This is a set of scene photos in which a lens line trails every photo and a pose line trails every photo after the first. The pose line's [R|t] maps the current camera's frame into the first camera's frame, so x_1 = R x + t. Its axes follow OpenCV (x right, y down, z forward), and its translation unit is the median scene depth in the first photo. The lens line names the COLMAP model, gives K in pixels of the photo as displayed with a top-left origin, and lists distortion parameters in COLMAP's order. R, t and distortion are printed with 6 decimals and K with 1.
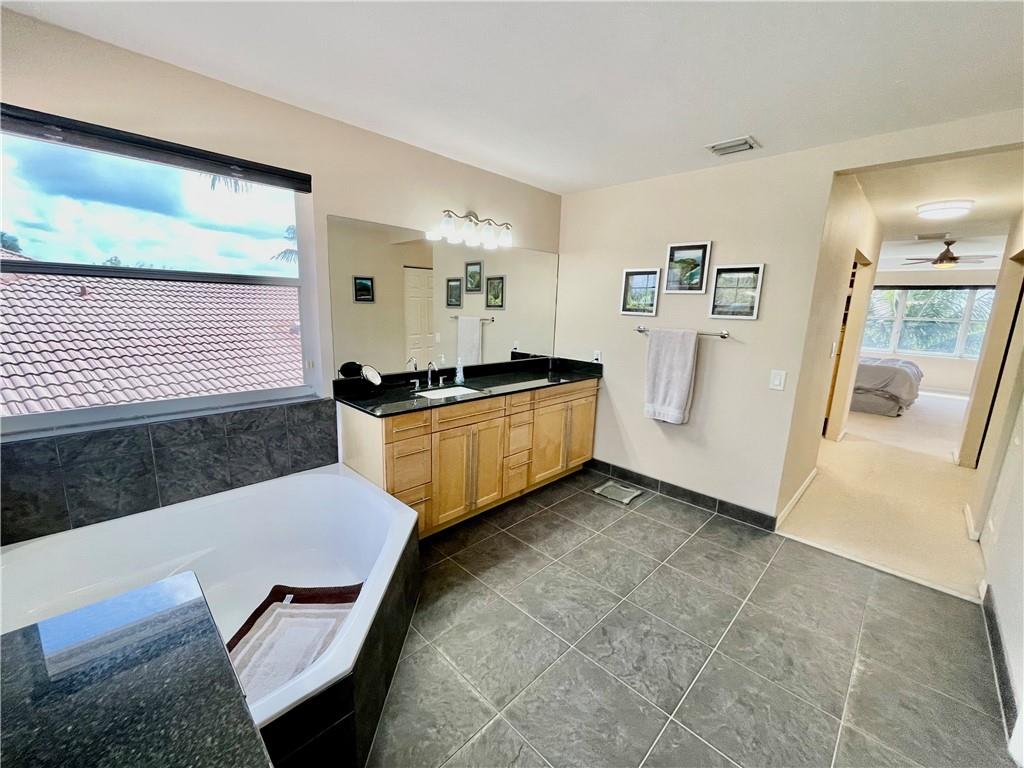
lens RADIAL K [[415.8, 0, 510.8], [0, 415.8, 381.1], [0, 0, 1]] dist [-0.000592, 0.000547]
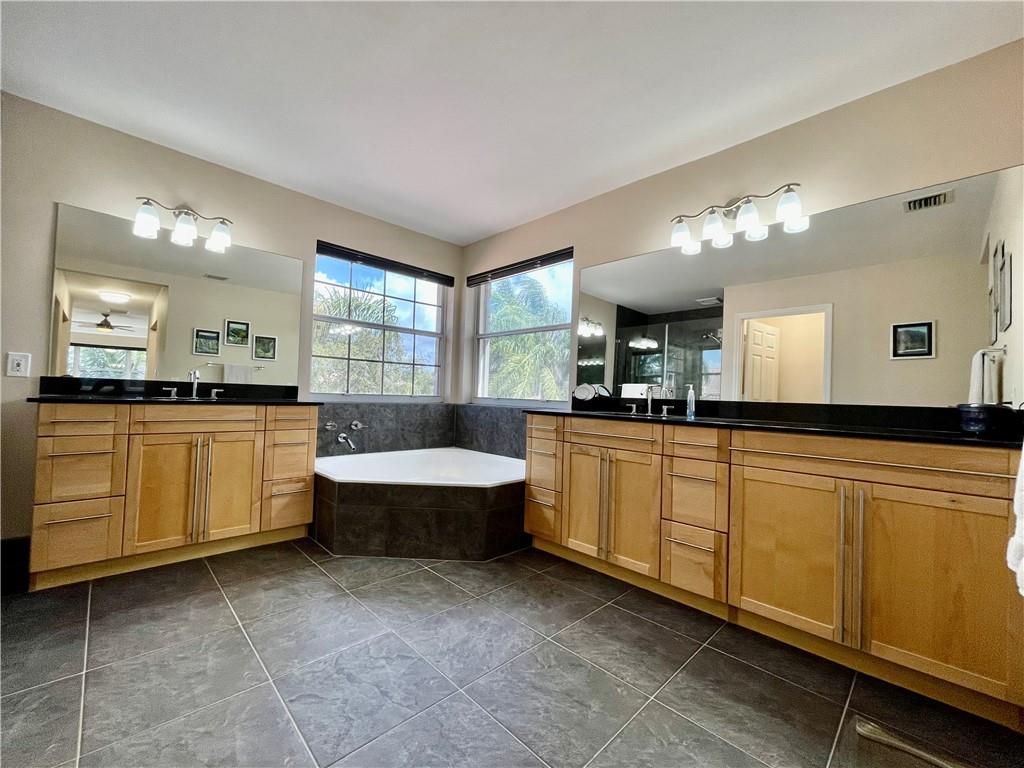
lens RADIAL K [[415.8, 0, 509.8], [0, 415.8, 389.0], [0, 0, 1]] dist [-0.000592, 0.000547]
pose [[-0.017678, -0.047420, -0.998719, 0.744504], [-0.212906, 0.976144, -0.042579, 0.064742], [0.976913, 0.211881, -0.027352, 0.793013]]
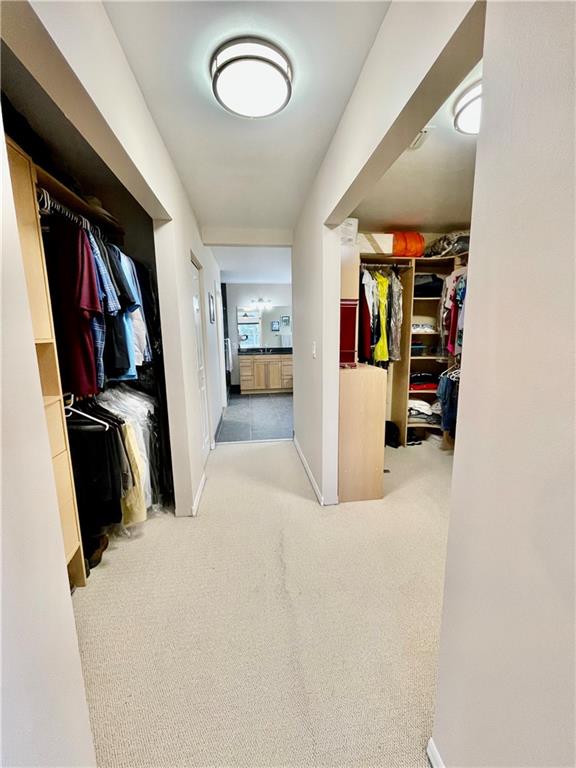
lens RADIAL K [[311.8, 0, 287.6], [0, 311.8, 385.2], [0, 0, 1]] dist [-0.000592, 0.000547]
pose [[-0.615460, 0.108986, -0.780597, 1.275381], [-0.138250, 0.960111, 0.243052, -0.071391], [0.775949, 0.257506, -0.575842, 1.306063]]
